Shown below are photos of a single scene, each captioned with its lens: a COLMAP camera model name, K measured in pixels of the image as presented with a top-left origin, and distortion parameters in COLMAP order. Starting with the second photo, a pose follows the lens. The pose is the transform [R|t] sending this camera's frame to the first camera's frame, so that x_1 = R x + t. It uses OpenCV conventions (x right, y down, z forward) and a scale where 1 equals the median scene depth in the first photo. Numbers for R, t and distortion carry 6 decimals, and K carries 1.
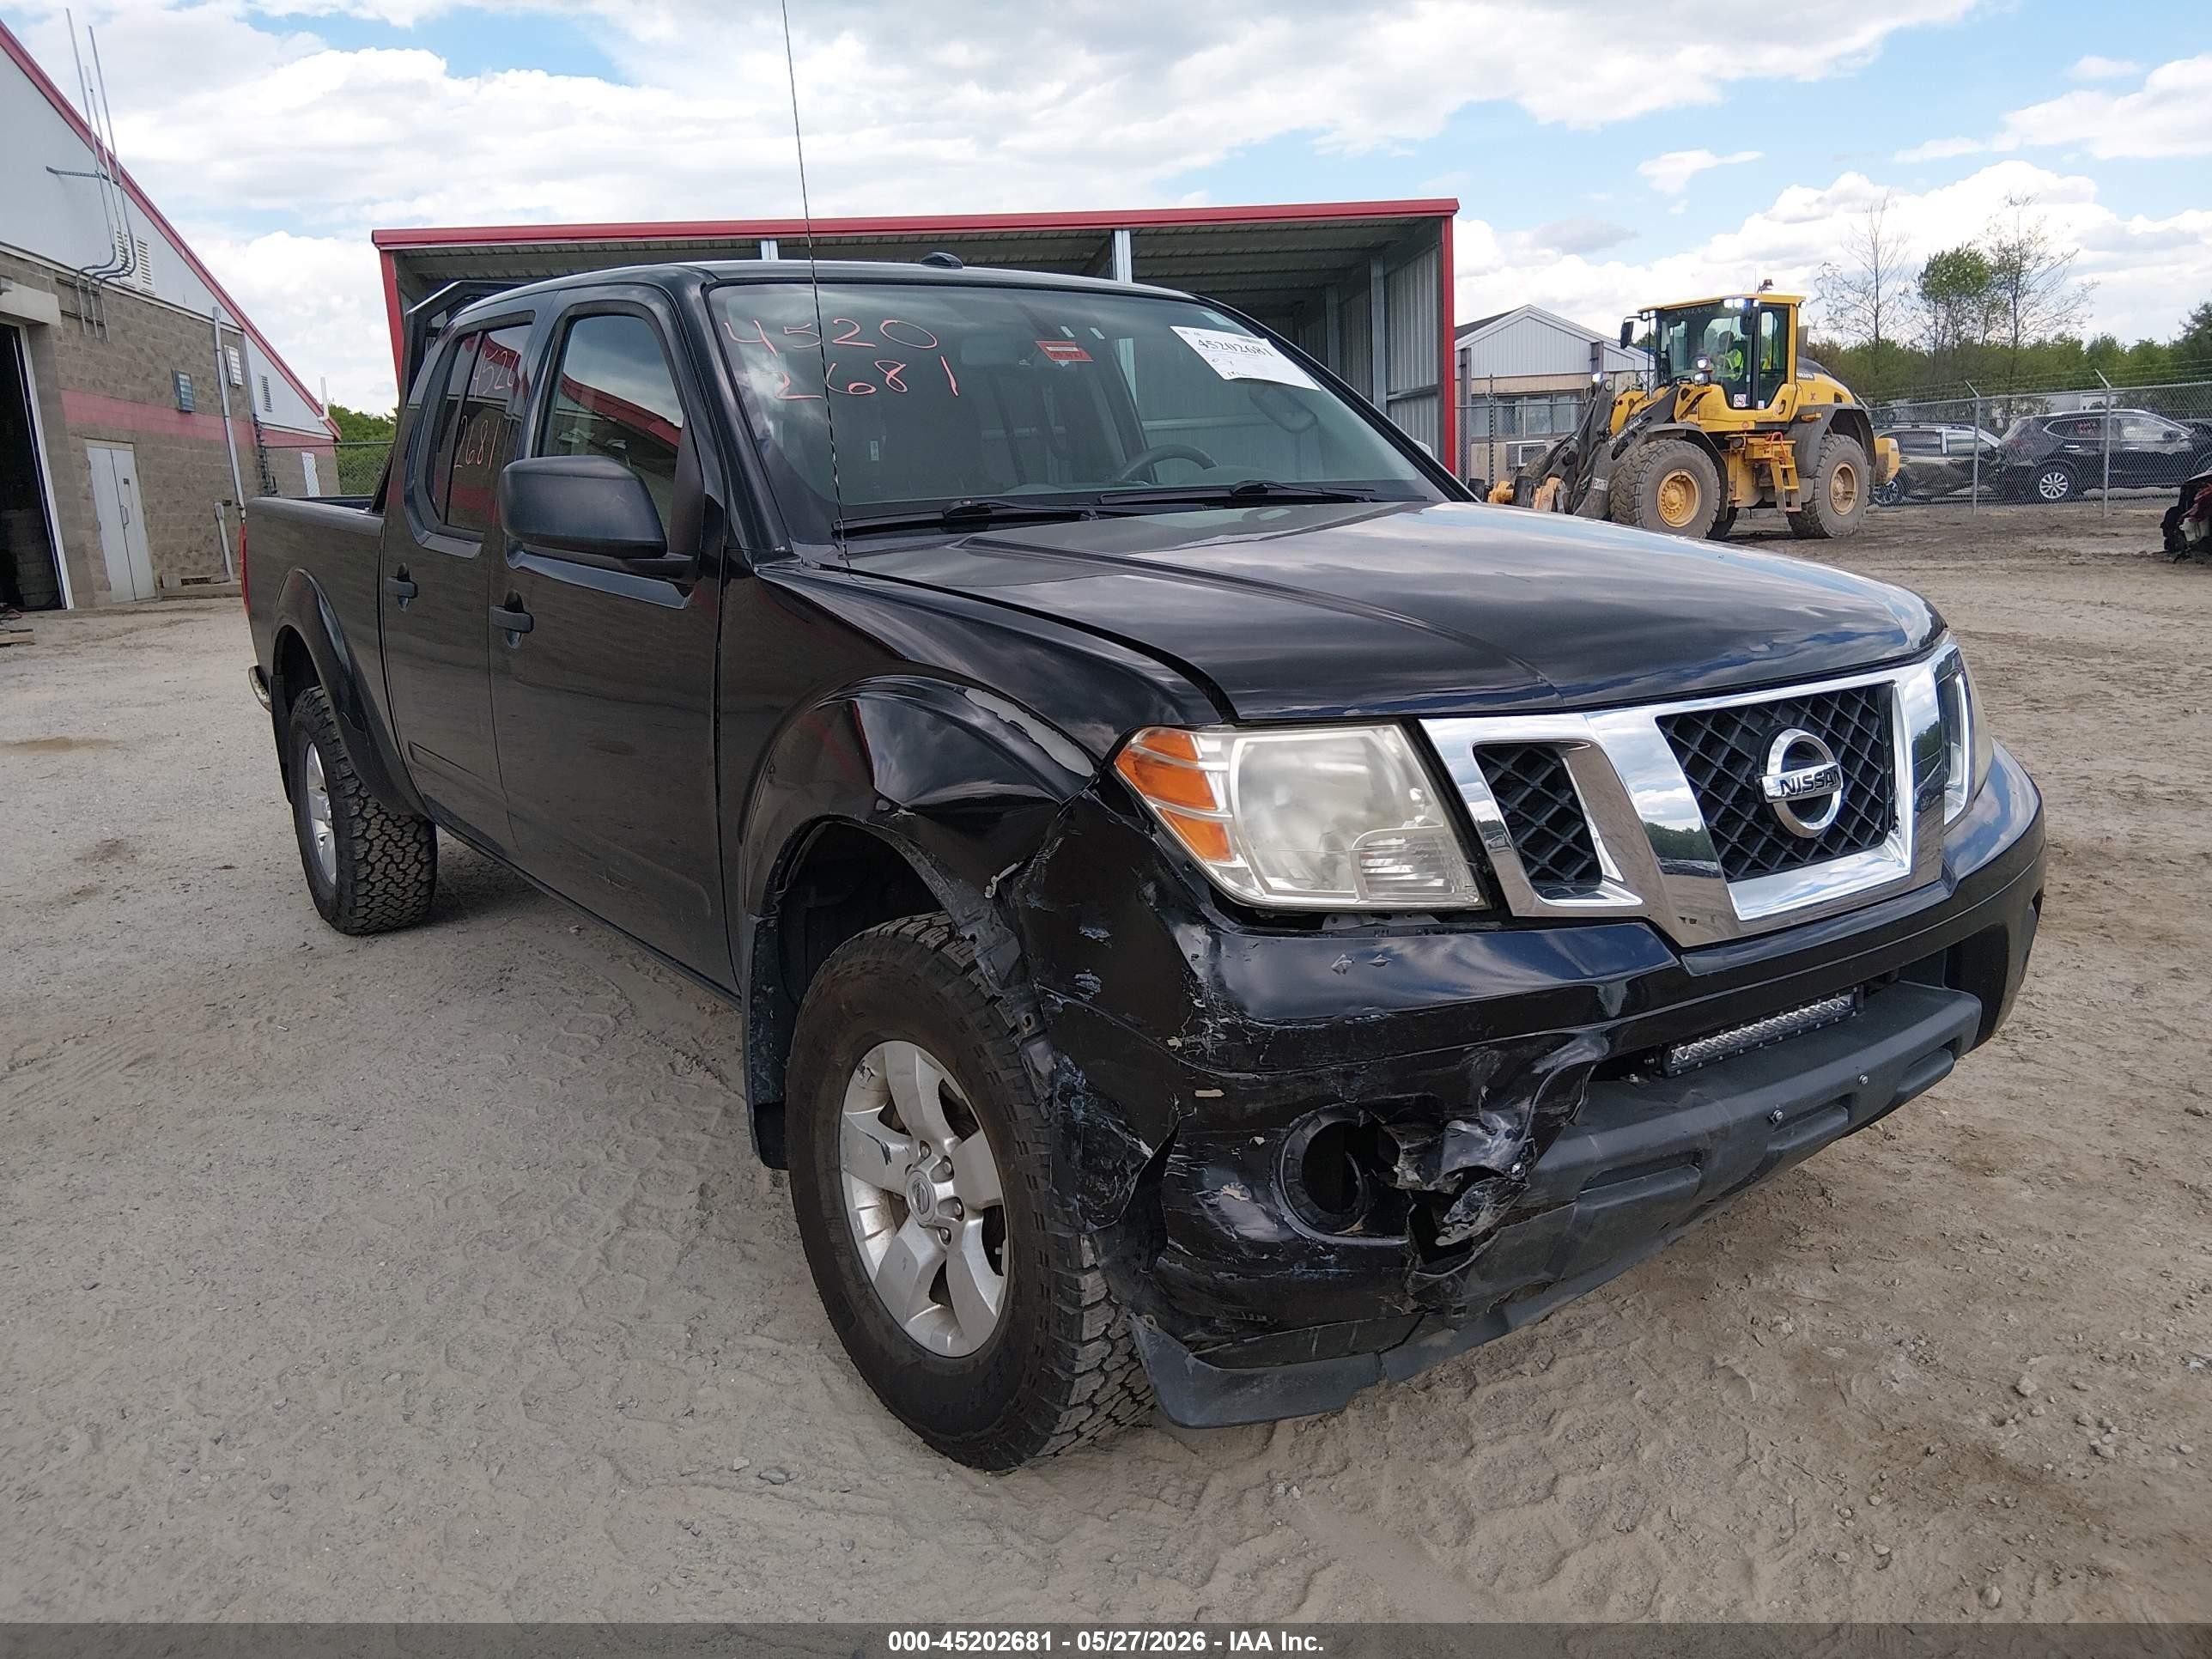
lens RADIAL K [[1699.5, 0, 1106.0], [0, 1699.5, 829.5], [0, 0, 1]] dist [0.107033, -0.185342]
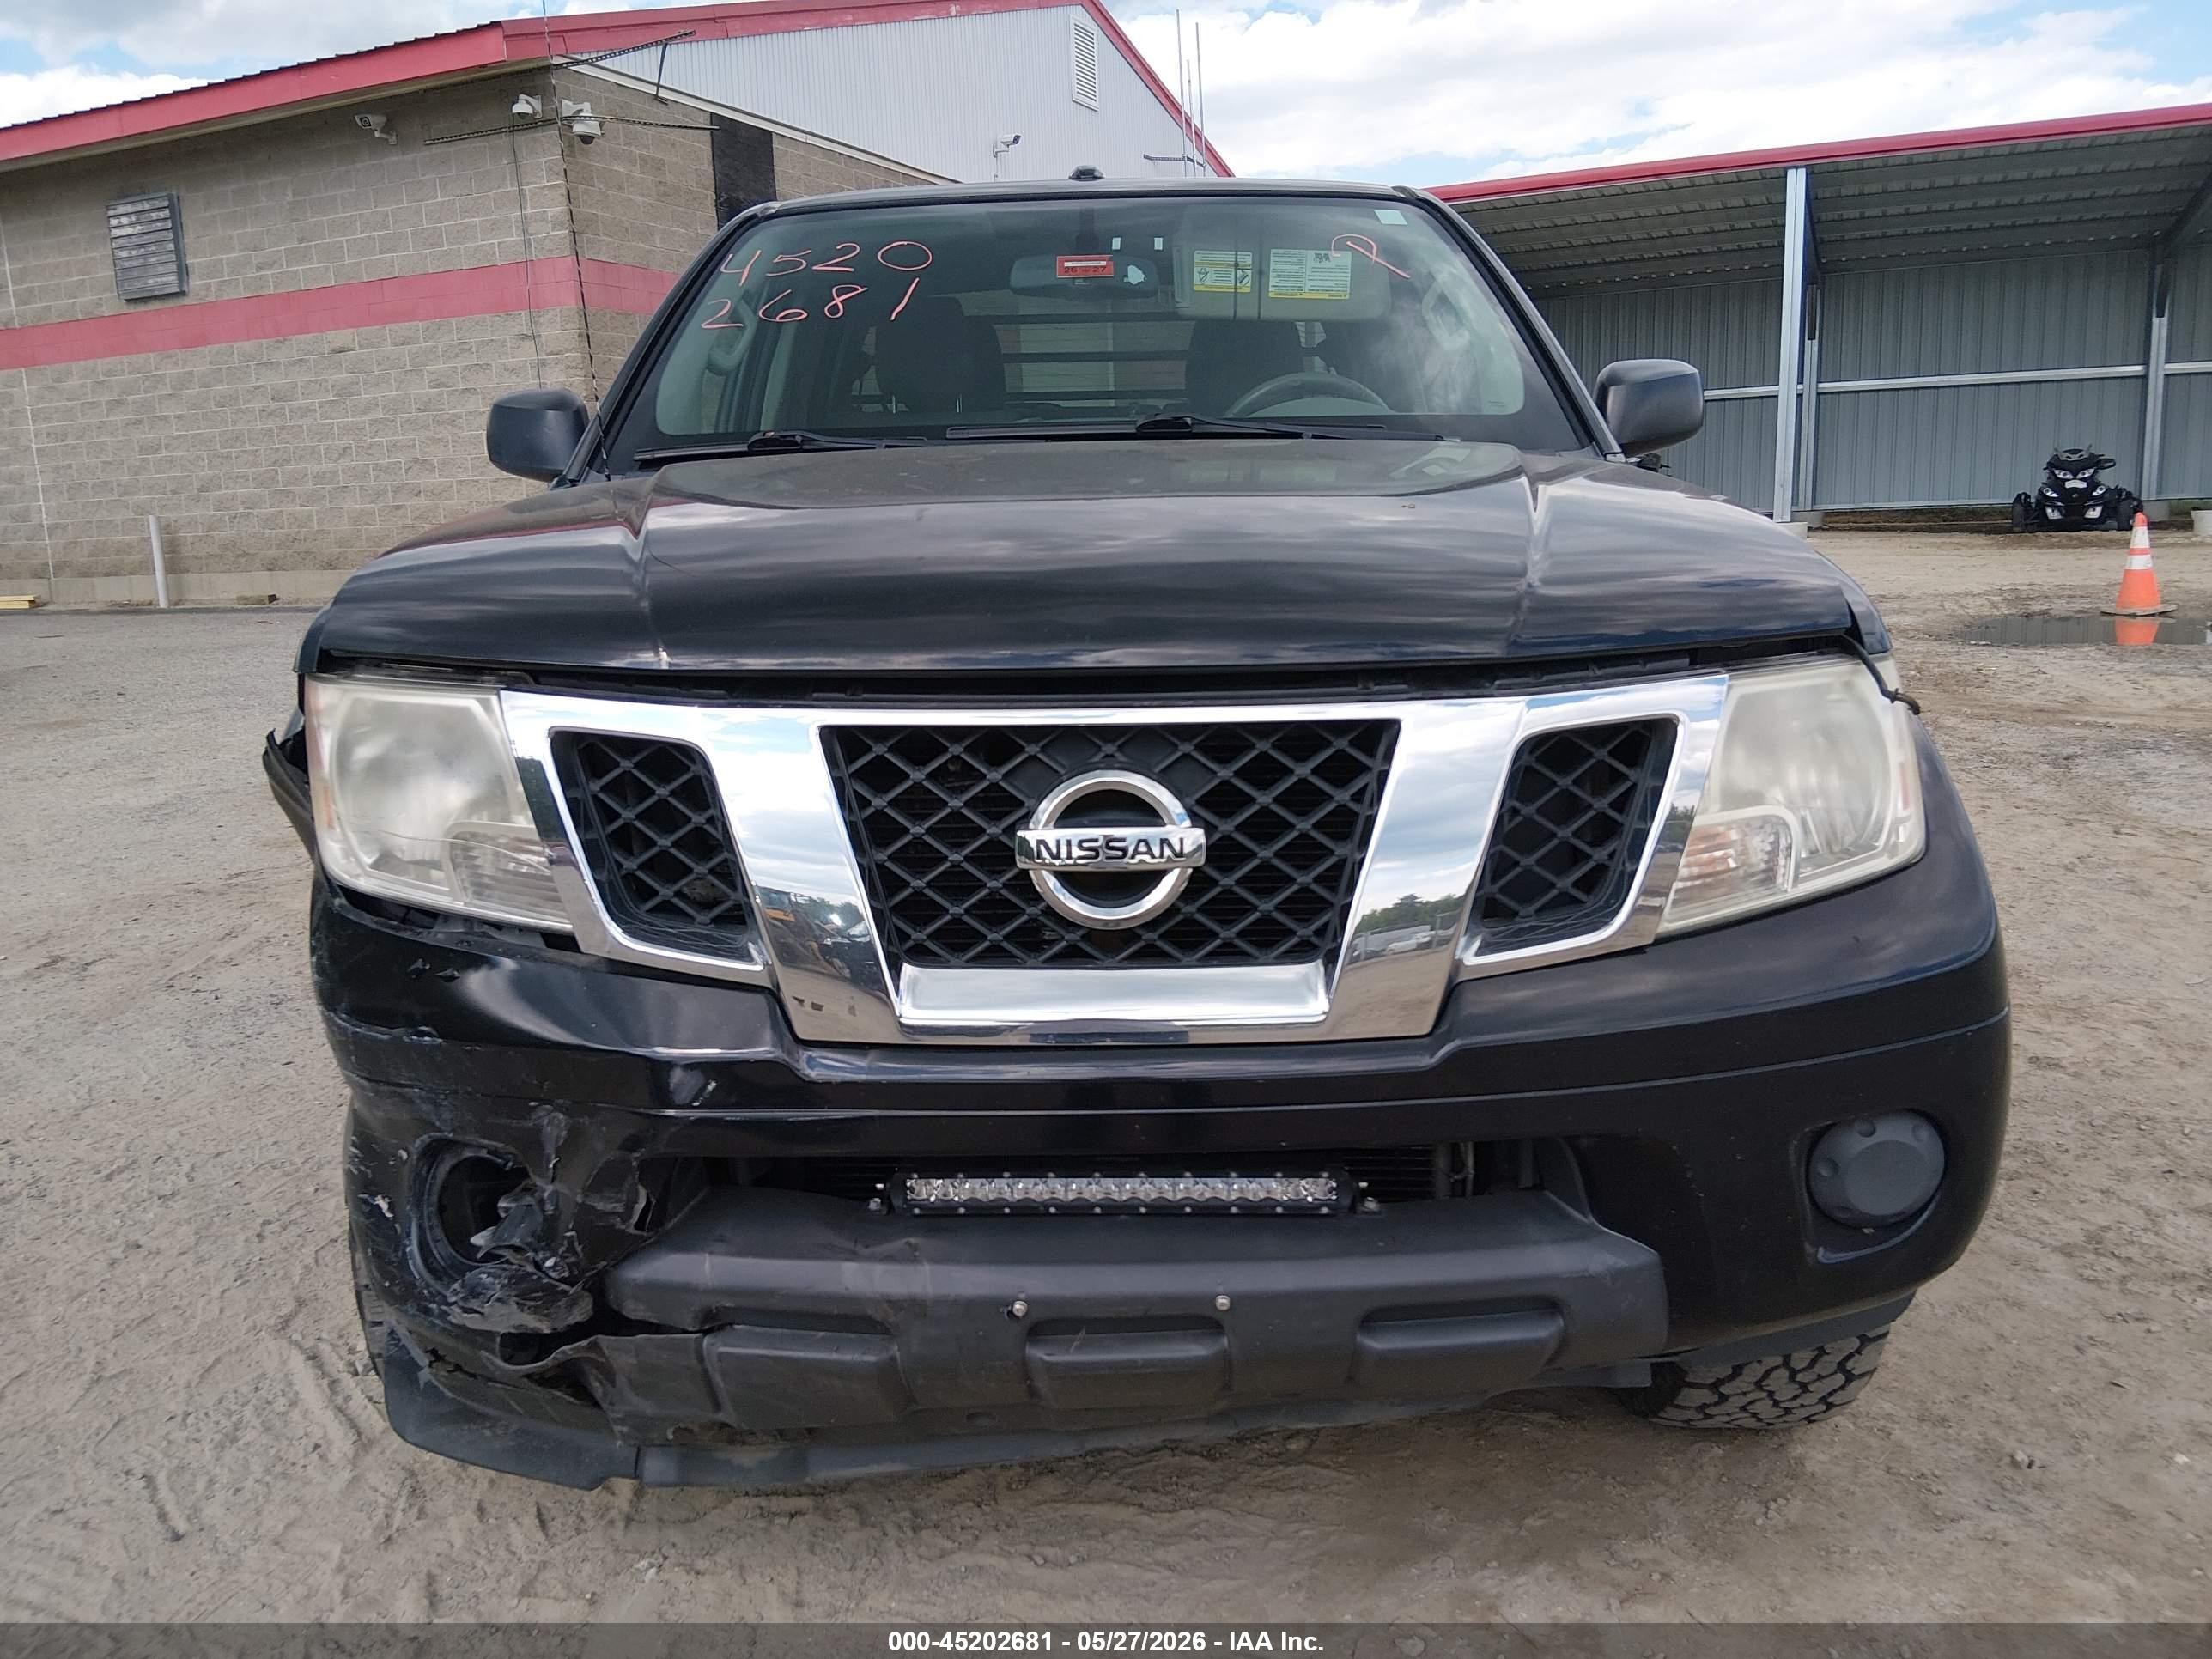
lens RADIAL K [[1699.5, 0, 1106.0], [0, 1699.5, 829.5], [0, 0, 1]] dist [0.107033, -0.185342]
pose [[0.802413, 0.141463, -0.579760, 0.802620], [-0.124708, 0.989797, 0.068913, -0.082538], [0.583594, 0.017004, 0.811868, 0.446477]]
